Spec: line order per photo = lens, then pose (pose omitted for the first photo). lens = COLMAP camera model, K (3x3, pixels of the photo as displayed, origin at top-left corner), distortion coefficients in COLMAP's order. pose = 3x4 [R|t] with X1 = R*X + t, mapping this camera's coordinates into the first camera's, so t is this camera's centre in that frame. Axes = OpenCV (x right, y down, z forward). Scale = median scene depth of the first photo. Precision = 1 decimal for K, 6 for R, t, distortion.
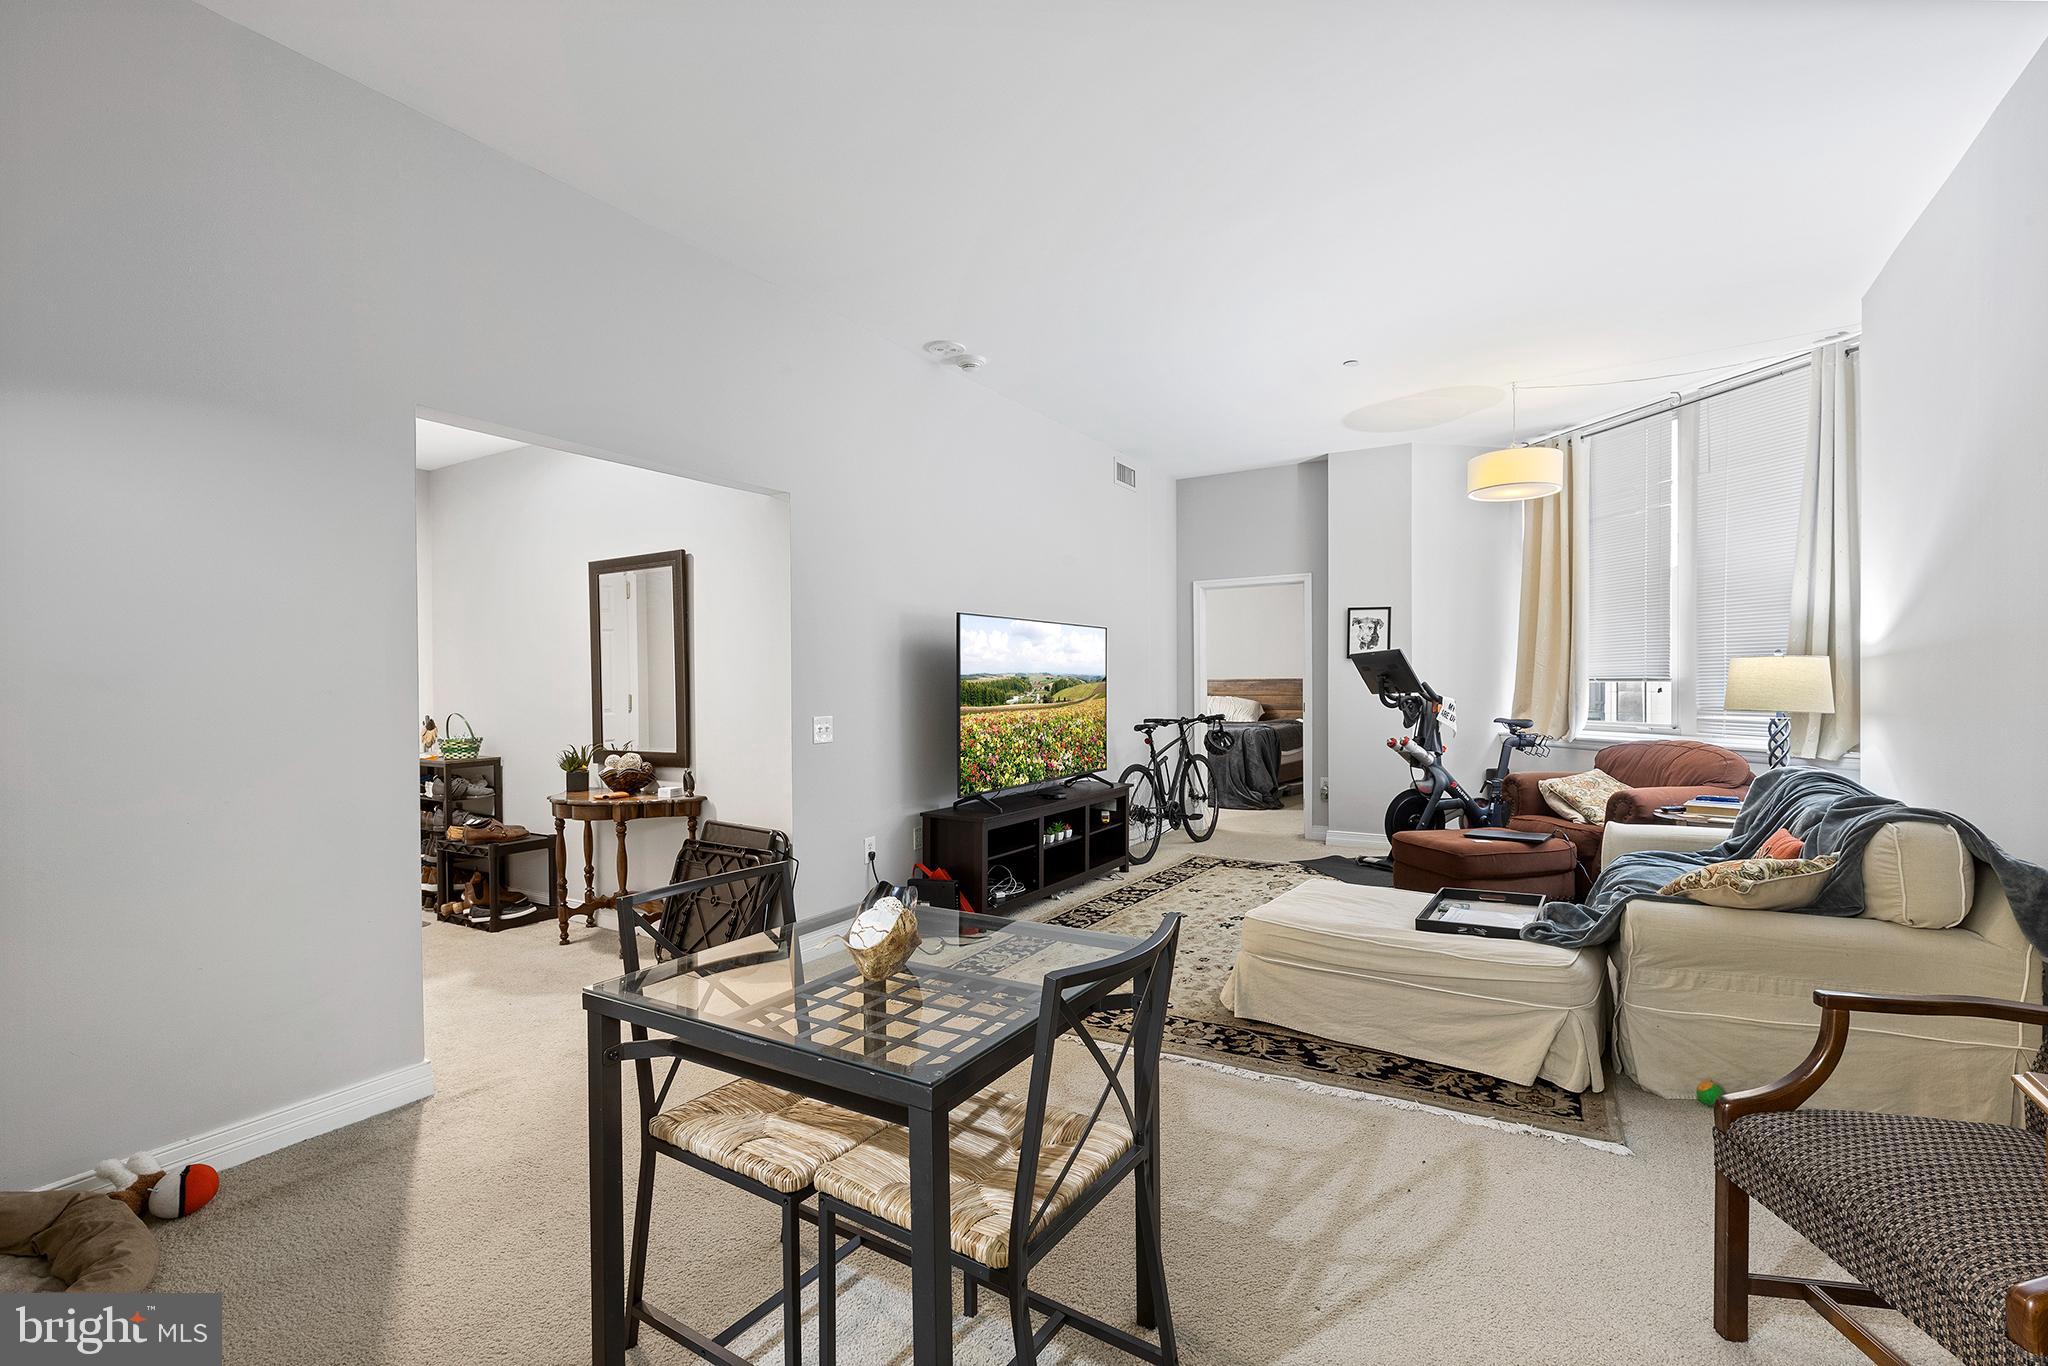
lens RADIAL K [[923.8, 0, 1031.4], [0, 923.8, 696.4], [0, 0, 1]] dist [-0.000050, -0.000040]
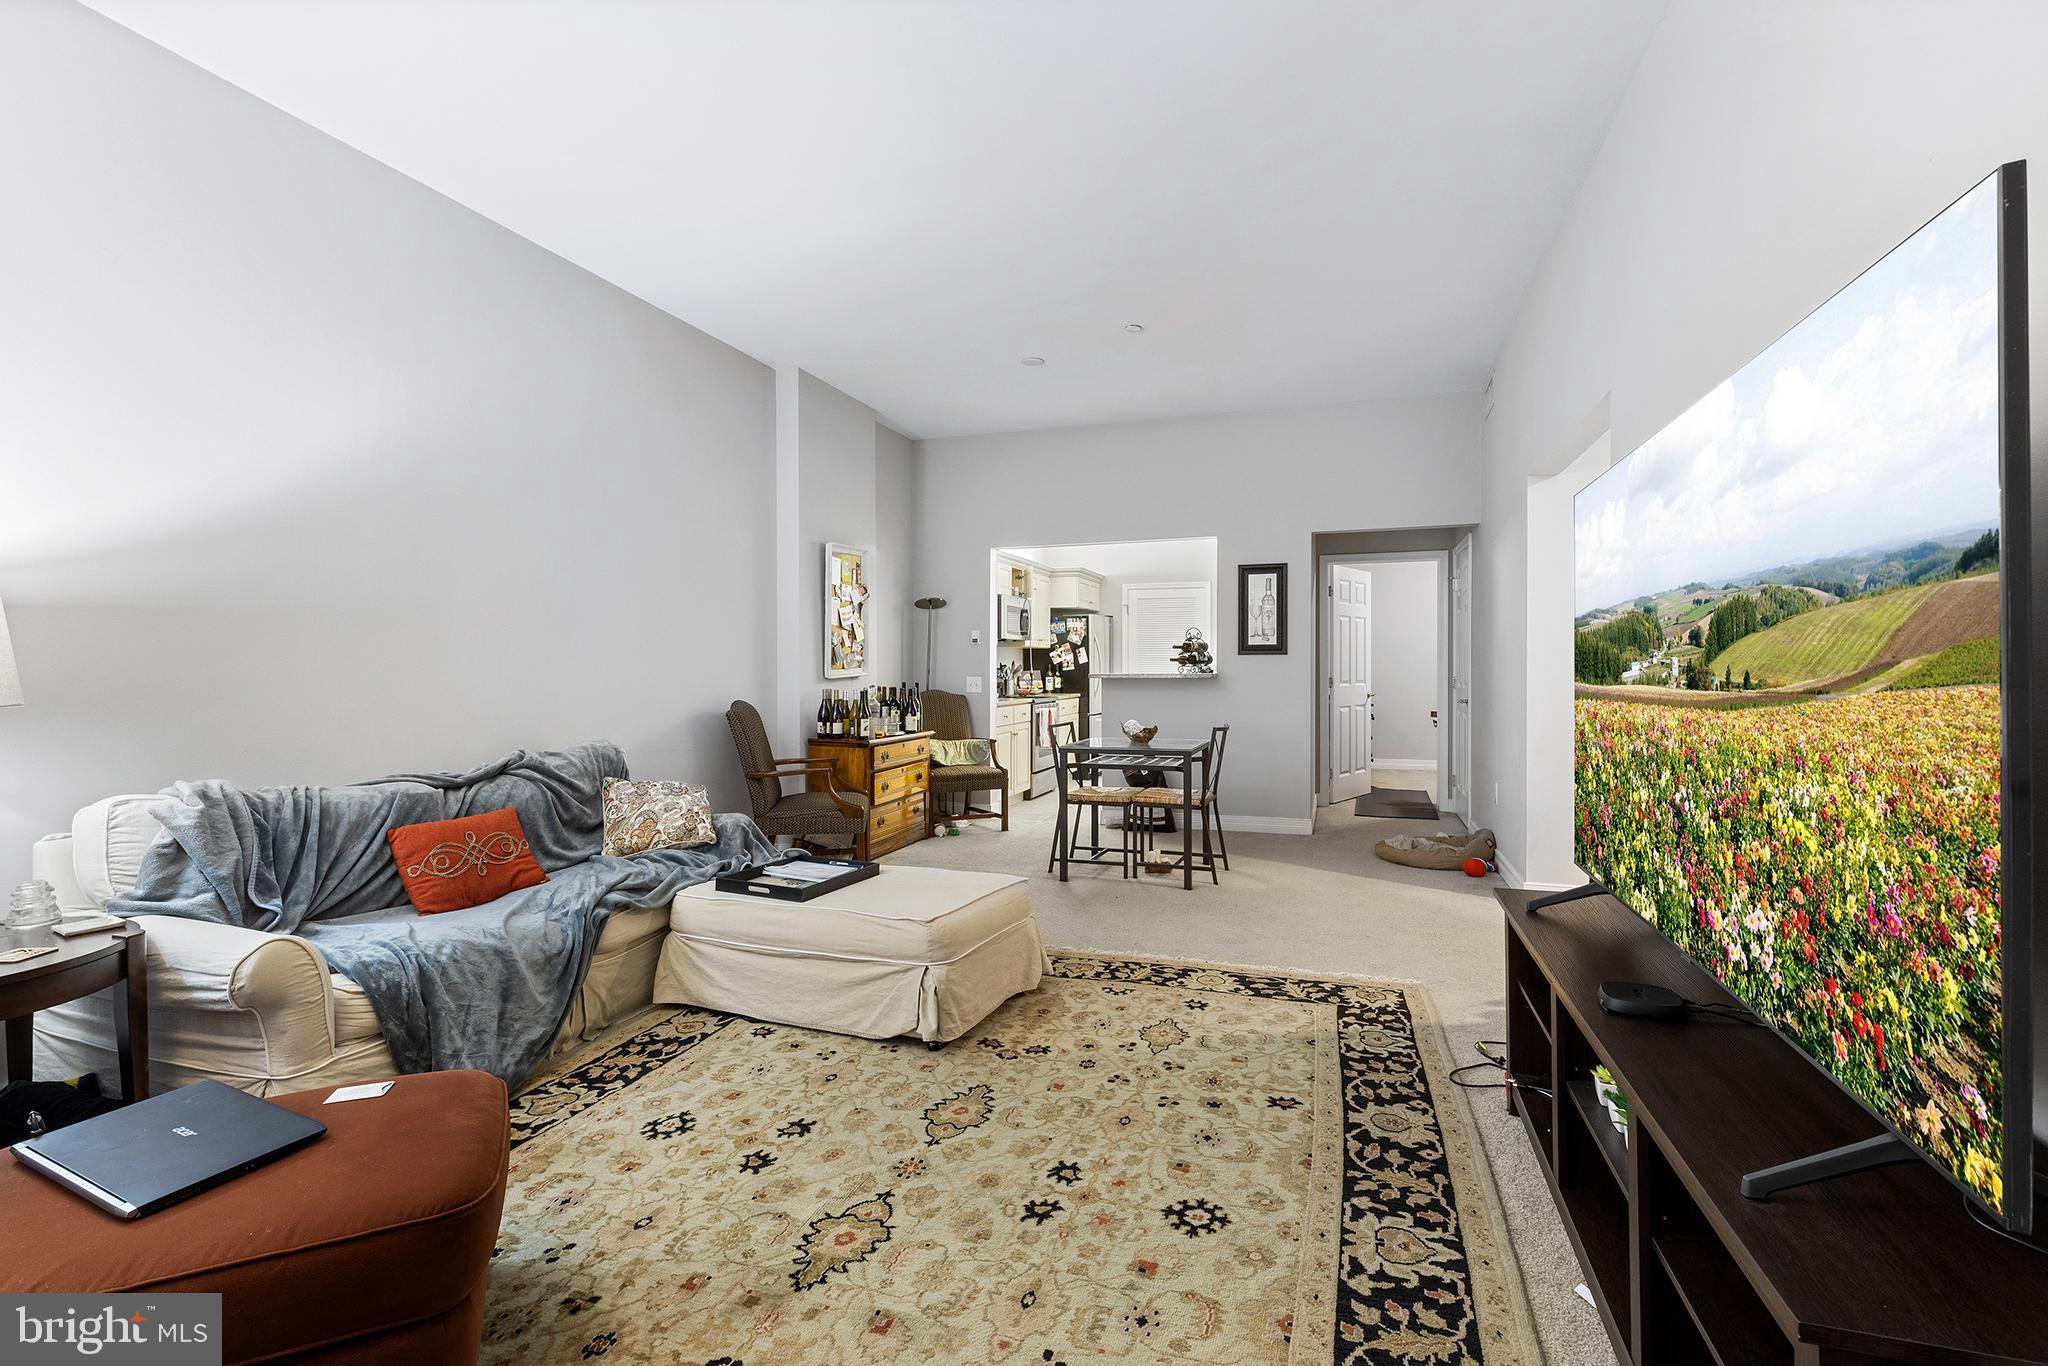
lens RADIAL K [[934.8, 0, 1024.7], [0, 934.8, 667.1], [0, 0, 1]] dist [0.003867, 0.000418]
pose [[-0.976771, 0.010148, -0.214043, 0.301420], [0.007696, 0.999895, 0.012288, -0.004997], [0.214145, 0.010355, -0.976747, 1.334056]]
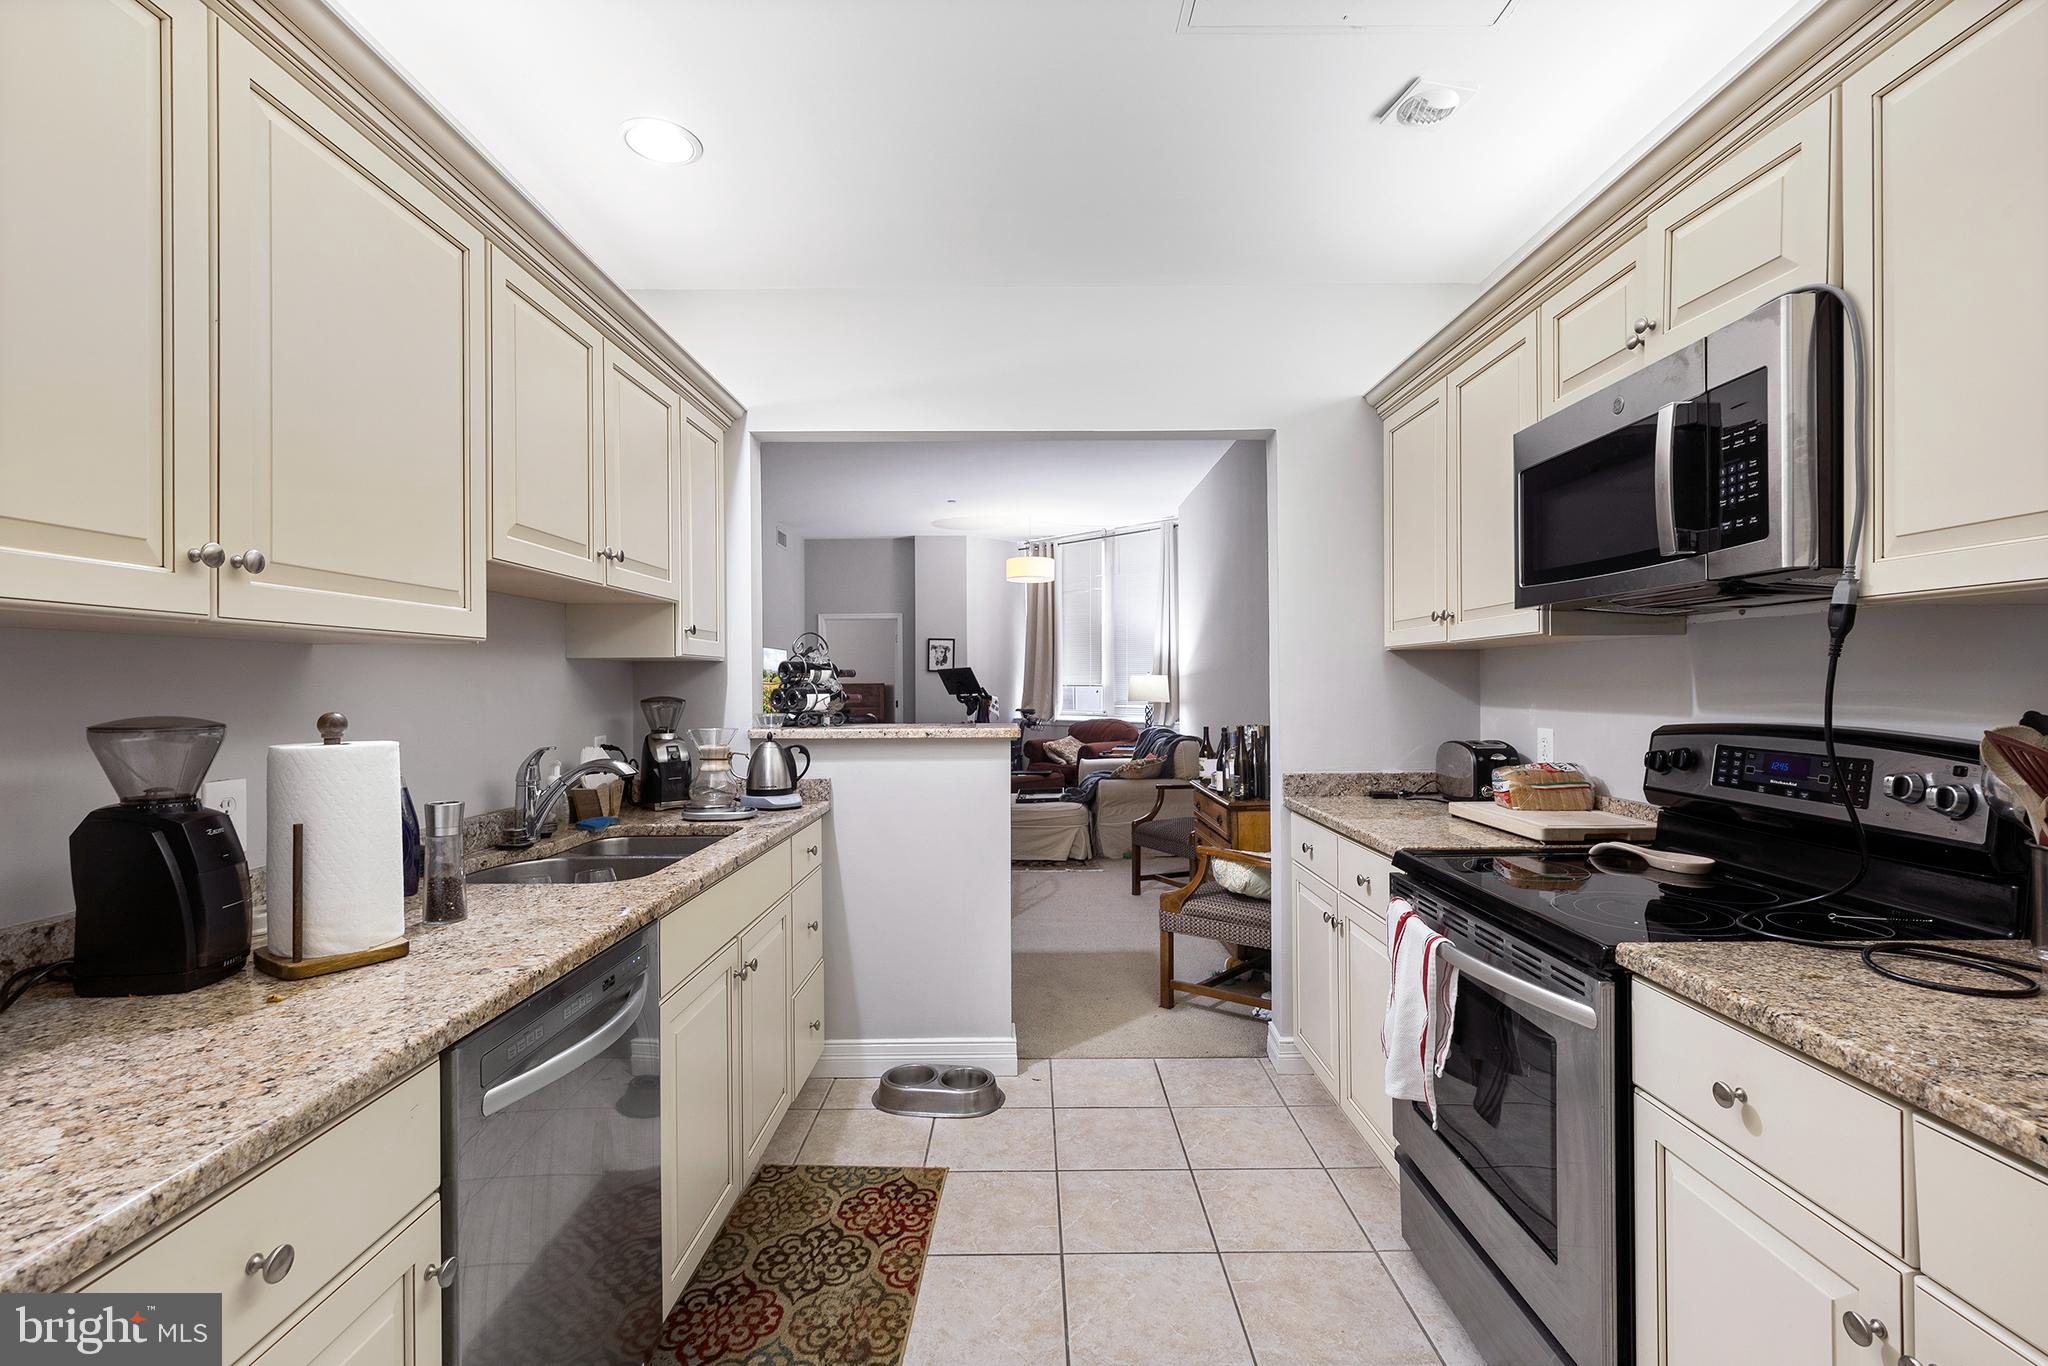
lens RADIAL K [[916.9, 0, 1026.1], [0, 916.9, 675.2], [0, 0, 1]] dist [0.000853, -0.000680]
pose [[0.856392, 0.006474, 0.516286, -0.415561], [0.006431, 0.999710, -0.023202, 0.001746], [-0.516286, 0.023190, 0.856102, -0.526622]]
